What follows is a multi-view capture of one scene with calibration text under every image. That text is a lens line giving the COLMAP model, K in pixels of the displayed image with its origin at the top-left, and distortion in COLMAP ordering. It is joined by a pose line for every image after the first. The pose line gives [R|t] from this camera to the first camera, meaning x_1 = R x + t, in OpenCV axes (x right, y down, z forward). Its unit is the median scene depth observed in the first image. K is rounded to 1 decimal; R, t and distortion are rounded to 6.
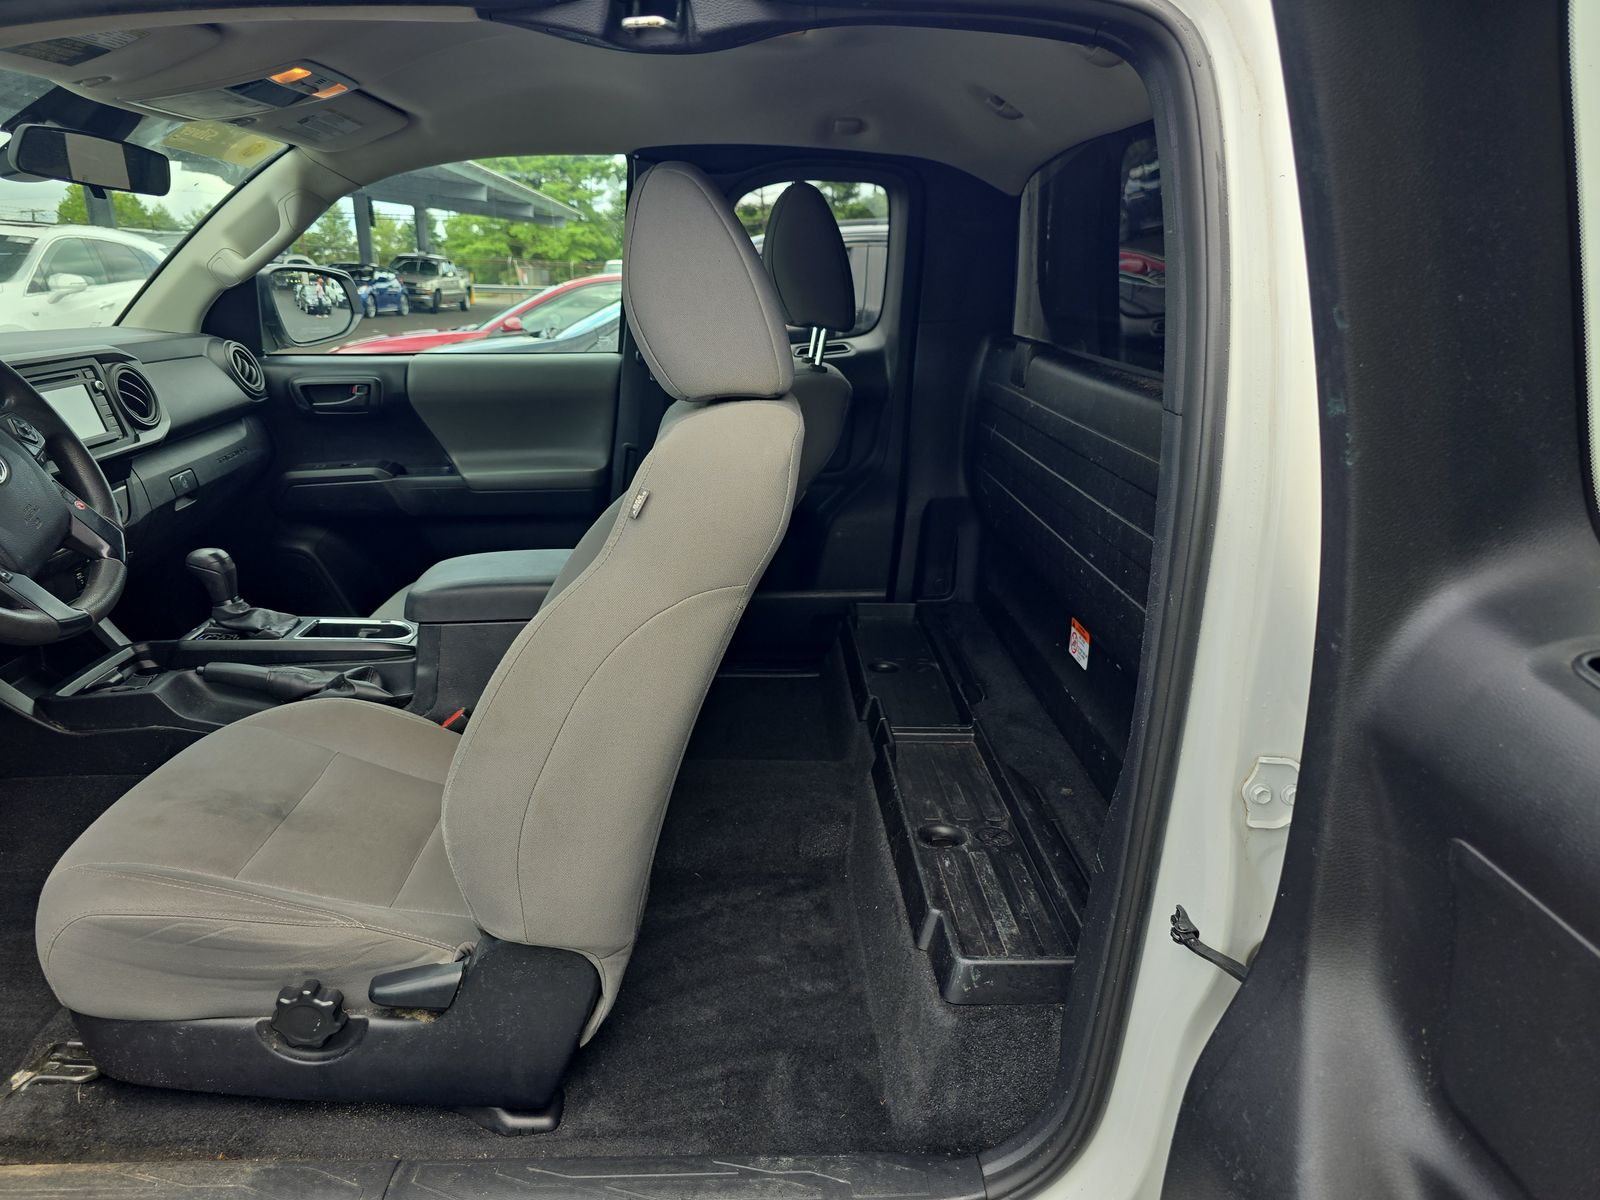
lens RADIAL K [[1068.9, 0, 792.1], [0, 1068.9, 606.4], [0, 0, 1]] dist [0.071740, -0.039989]
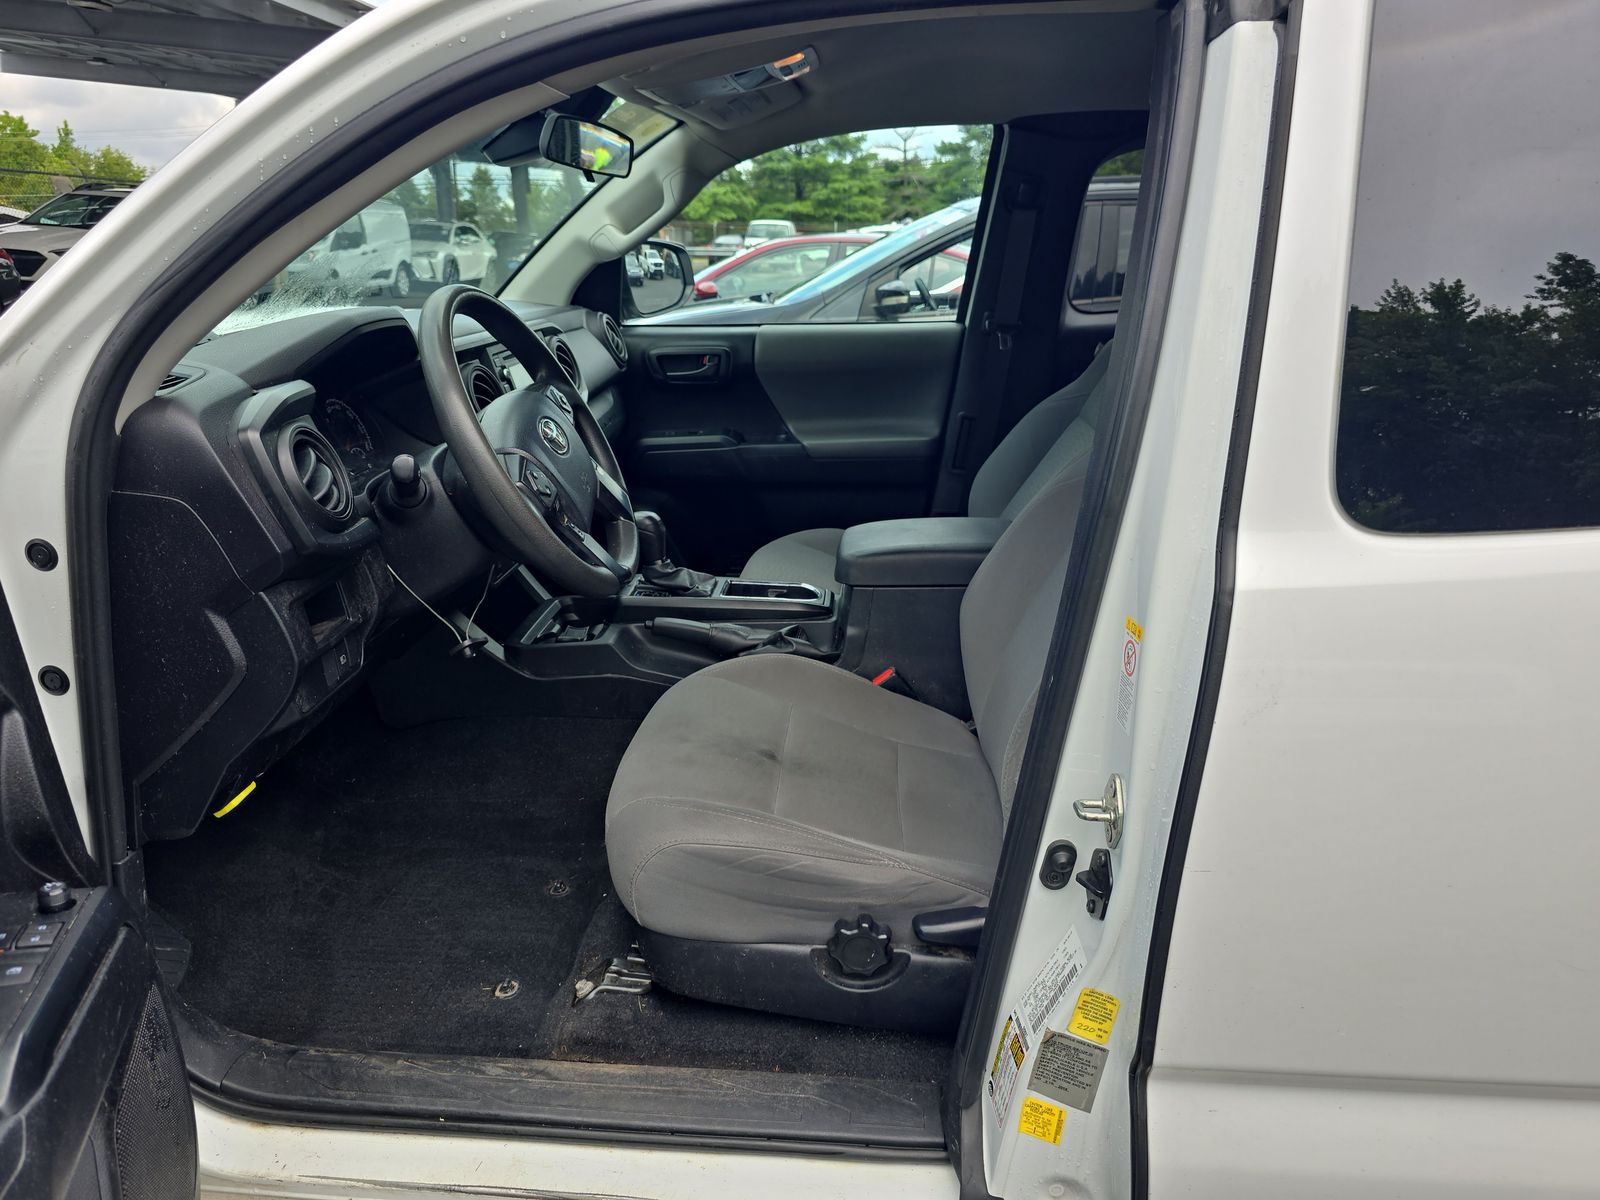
lens RADIAL K [[1068.9, 0, 792.1], [0, 1068.9, 606.4], [0, 0, 1]] dist [0.071740, -0.039989]
pose [[0.996326, 0.025709, -0.081697, -0.317080], [-0.023186, 0.999229, 0.031683, 0.004137], [0.082449, -0.029672, 0.996153, -0.044466]]
